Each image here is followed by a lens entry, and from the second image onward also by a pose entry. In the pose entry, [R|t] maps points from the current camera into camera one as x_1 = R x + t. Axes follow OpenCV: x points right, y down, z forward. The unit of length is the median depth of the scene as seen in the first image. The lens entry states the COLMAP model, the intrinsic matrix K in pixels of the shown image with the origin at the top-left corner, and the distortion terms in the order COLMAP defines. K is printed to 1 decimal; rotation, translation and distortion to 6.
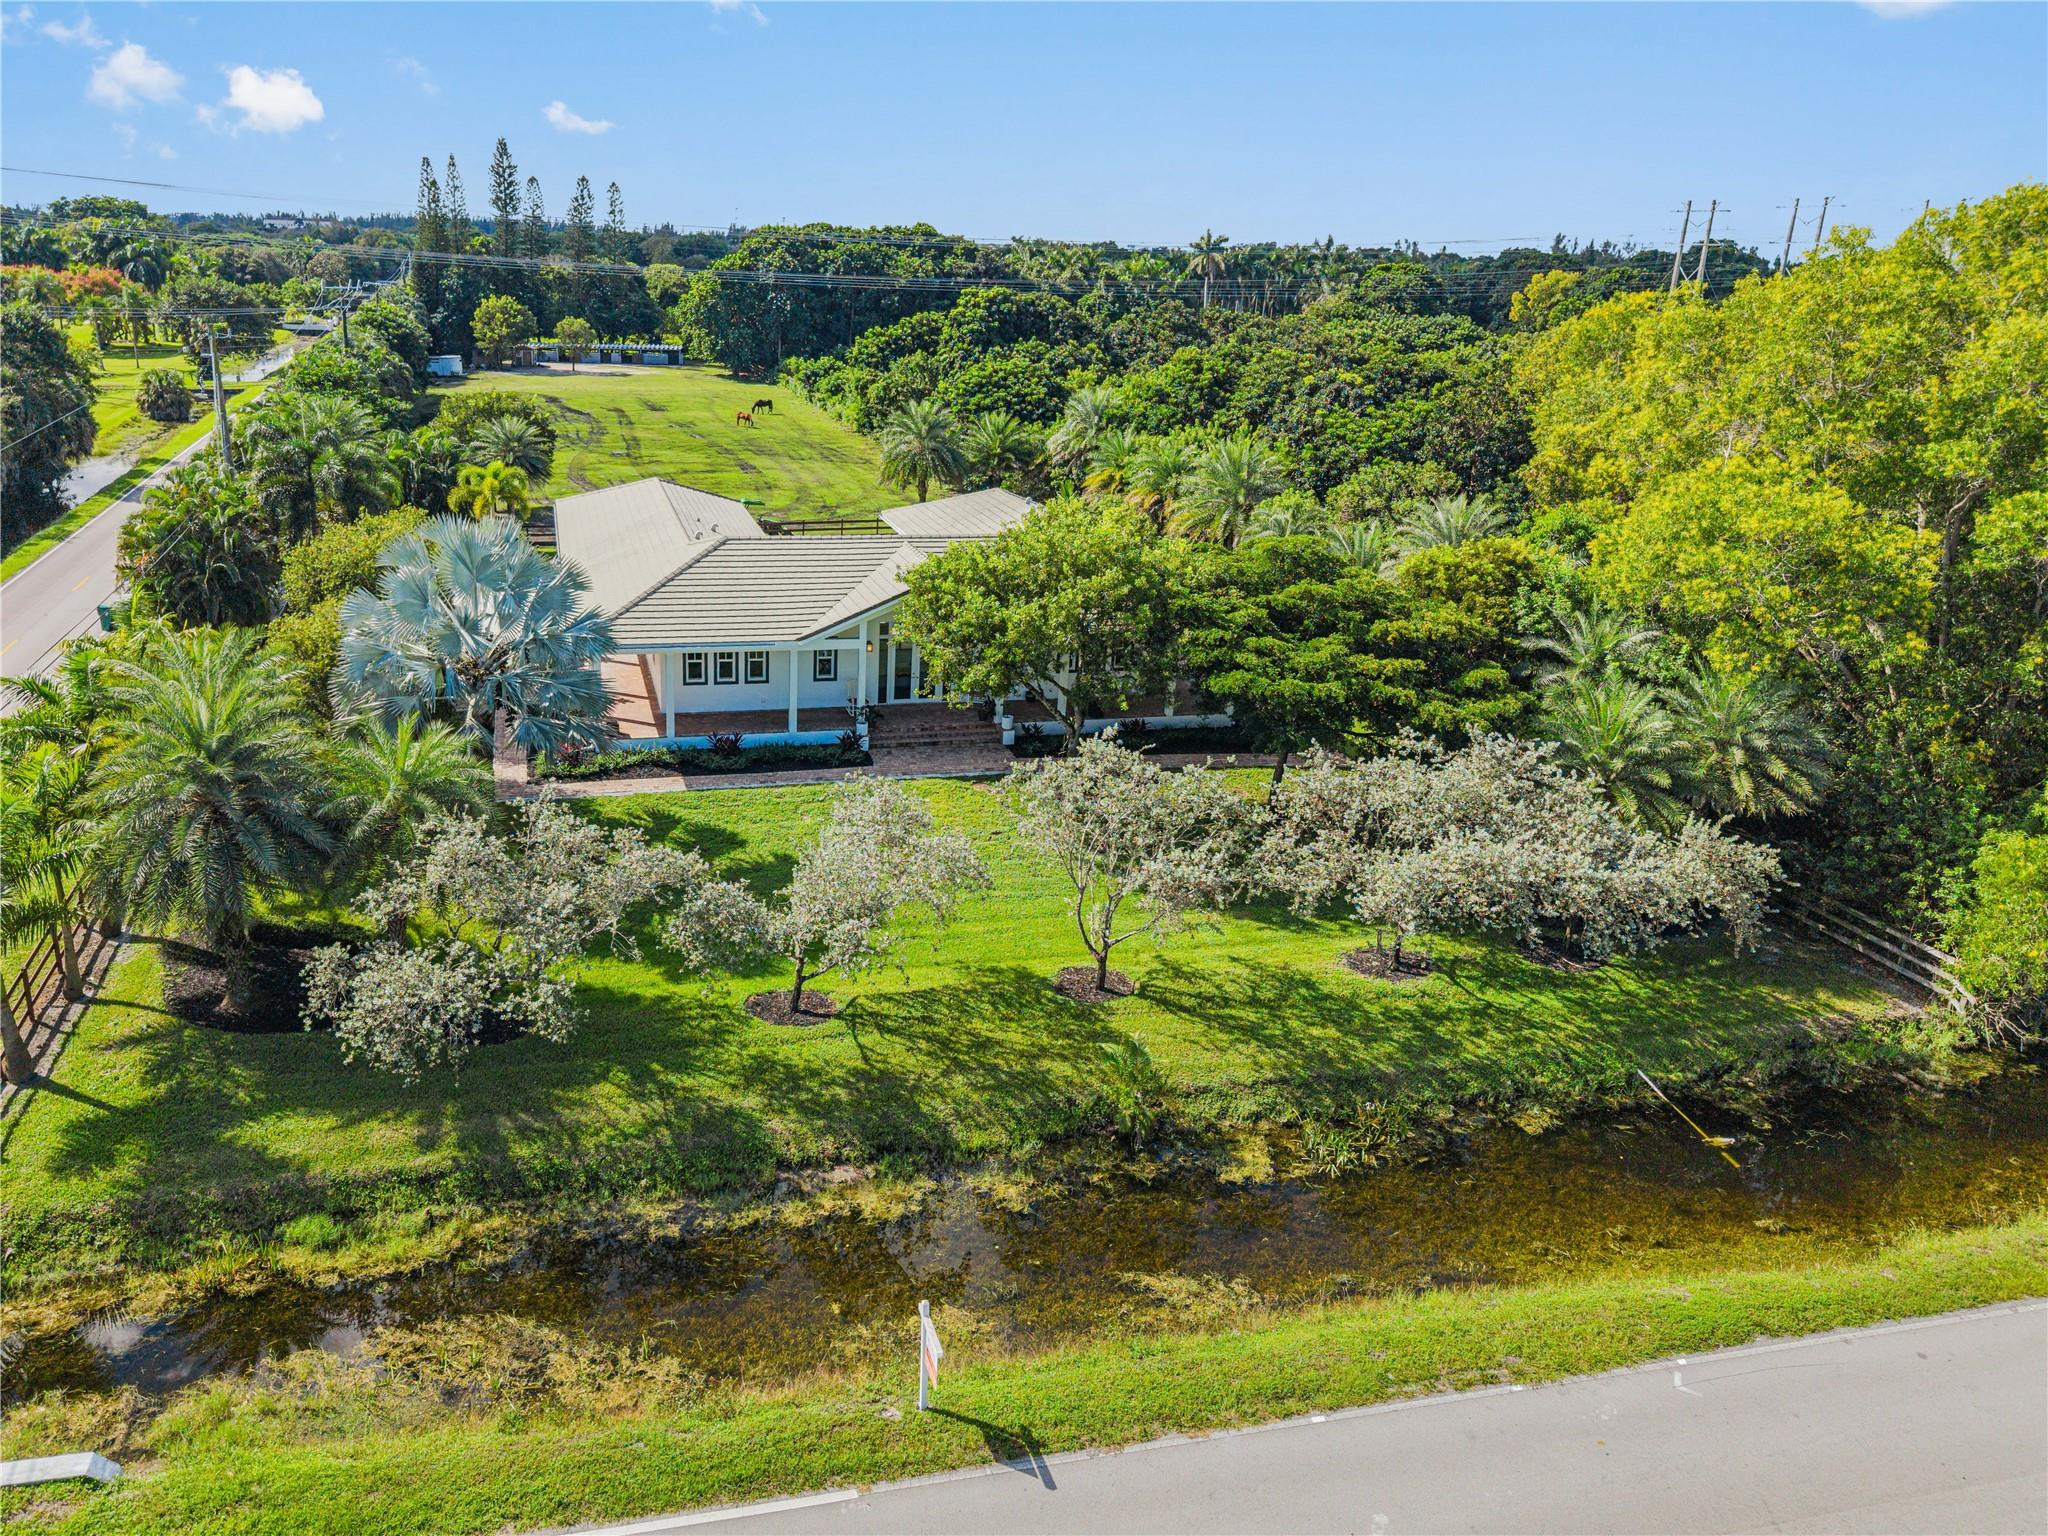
lens RADIAL K [[1430.9, 0, 1028.8], [0, 1430.9, 773.5], [0, 0, 1]] dist [-0.002212, -0.012518]
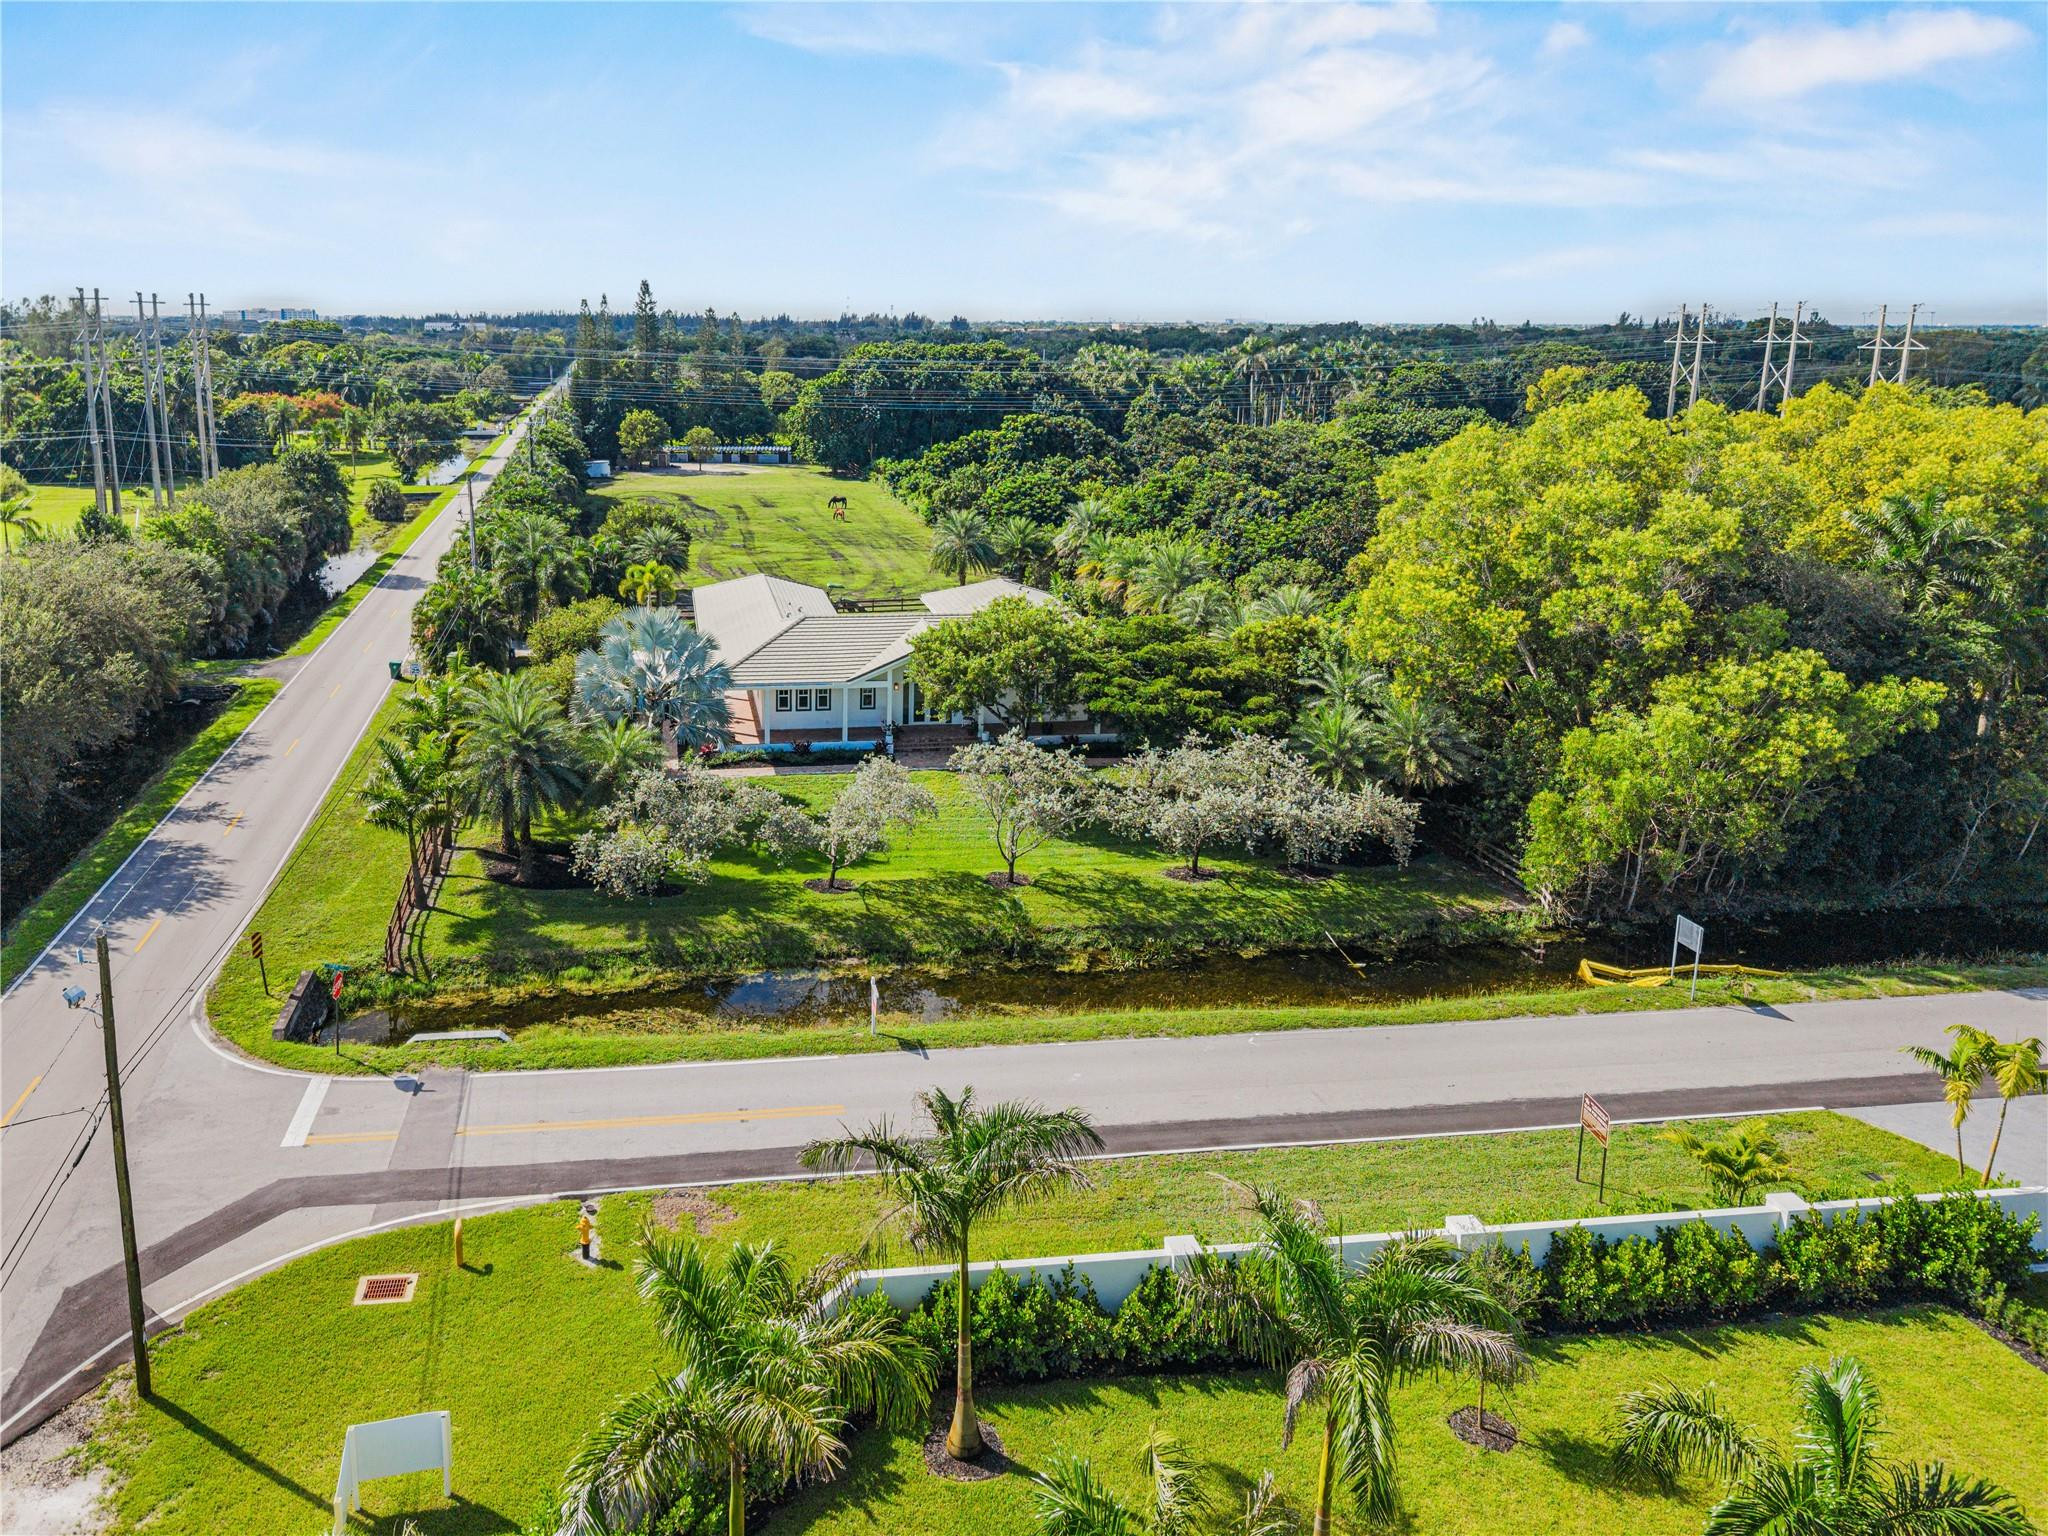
lens RADIAL K [[1430.9, 0, 1016.2], [0, 1430.9, 766.7], [0, 0, 1]] dist [-0.002212, -0.012518]
pose [[0.996648, 0.004744, -0.081676, 0.168769], [-0.008788, 0.998749, -0.049220, 0.084399], [0.081340, 0.049773, 0.995443, -0.604908]]
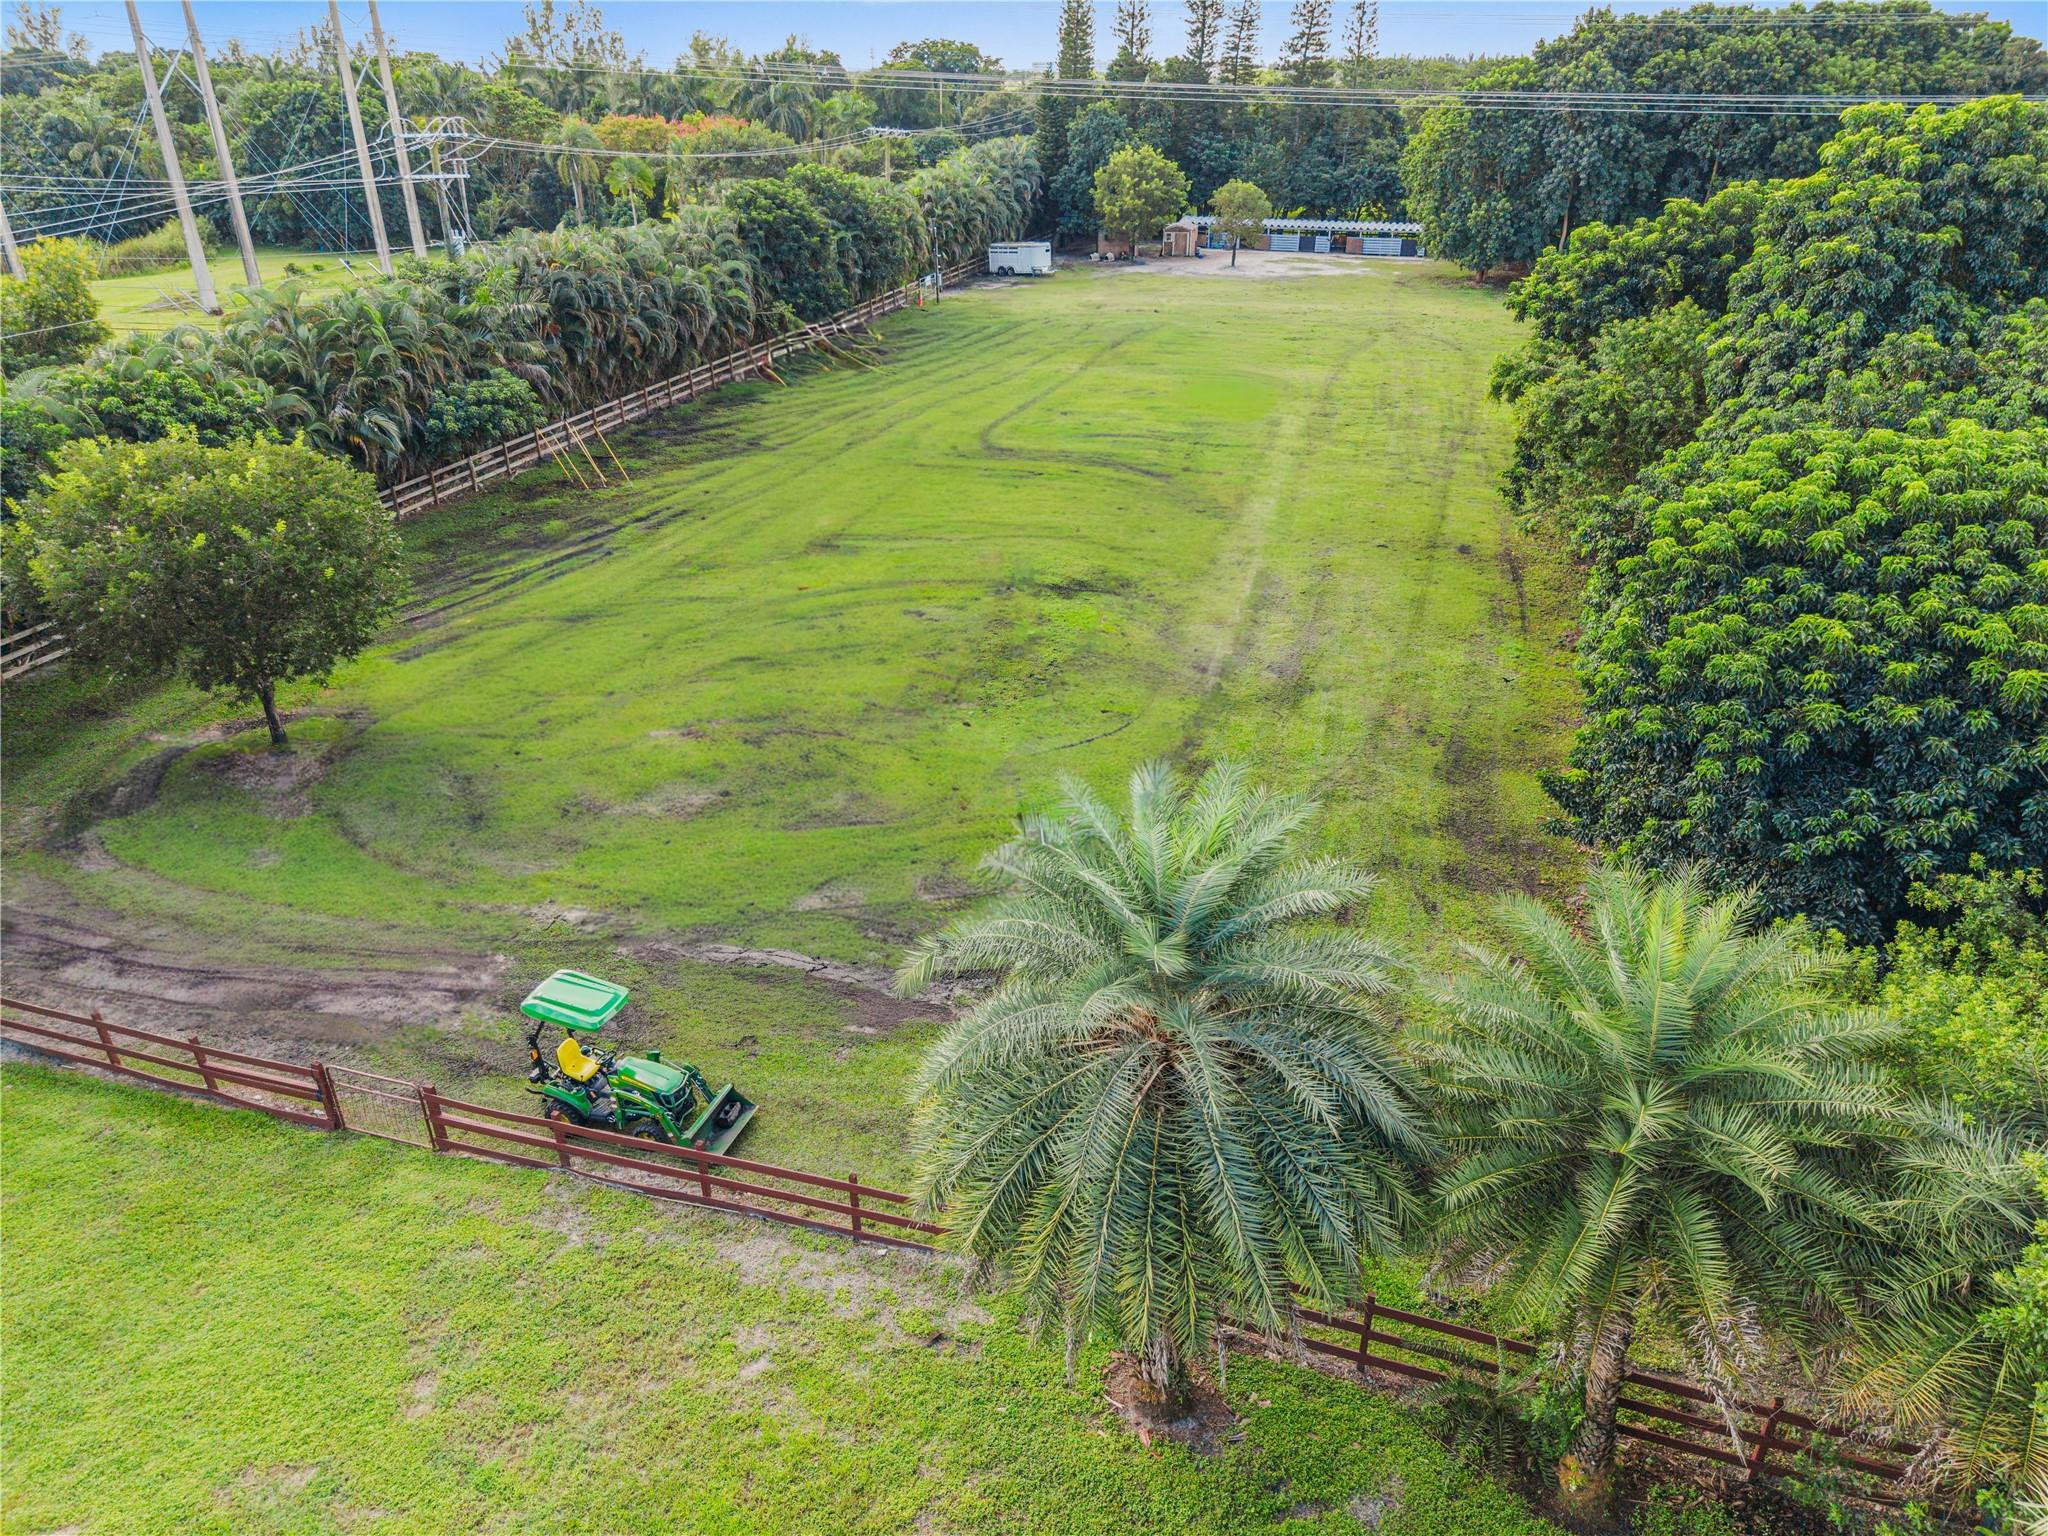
lens RADIAL K [[1430.9, 0, 1028.7], [0, 1430.9, 760.9], [0, 0, 1]] dist [-0.002212, -0.012518]
pose [[0.817103, 0.203829, -0.539255, 0.001679], [-0.155051, 0.978643, 0.134969, -0.547331], [0.555249, -0.026672, 0.831257, 1.638806]]
